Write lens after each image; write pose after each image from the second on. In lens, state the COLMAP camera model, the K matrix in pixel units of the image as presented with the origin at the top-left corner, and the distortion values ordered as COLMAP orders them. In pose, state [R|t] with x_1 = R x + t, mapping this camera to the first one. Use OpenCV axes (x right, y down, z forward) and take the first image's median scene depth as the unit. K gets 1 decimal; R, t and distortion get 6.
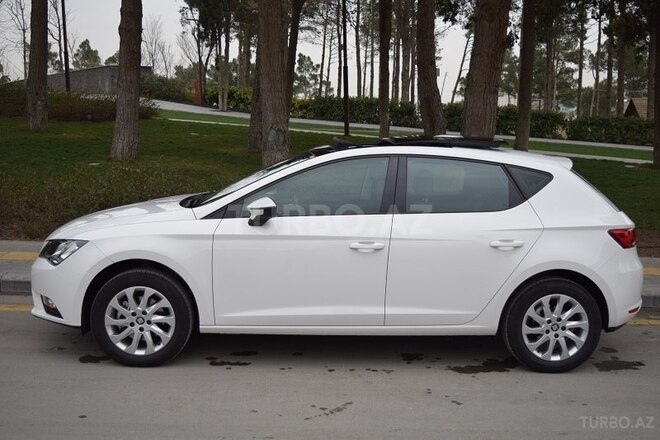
lens RADIAL K [[805.3, 0, 332.2], [0, 805.3, 216.9], [0, 0, 1]] dist [-0.061690, 0.000000]
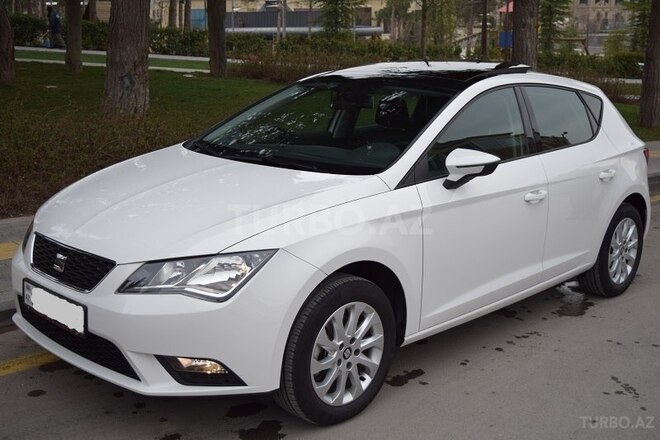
lens RADIAL K [[805.3, 0, 329.8], [0, 805.3, 223.3], [0, 0, 1]] dist [-0.061690, 0.000000]
pose [[0.729623, -0.156058, 0.665805, -0.643890], [0.074487, 0.985956, 0.149472, -0.073048], [-0.679781, -0.059464, 0.731000, 0.506350]]
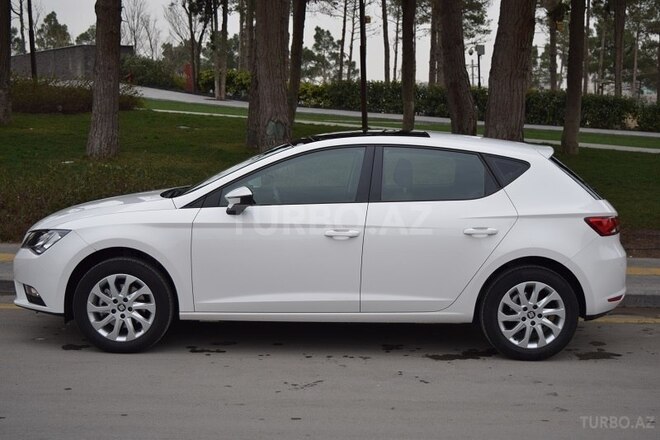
lens RADIAL K [[1025.8, 0, 329.0], [0, 1025.8, 219.5], [0, 0, 1]] dist [-0.023885, 0.000000]
pose [[0.999424, -0.004855, -0.033574, 0.067210], [0.004427, 0.999908, -0.012798, 0.033237], [0.033633, 0.012642, 0.999354, -0.288730]]
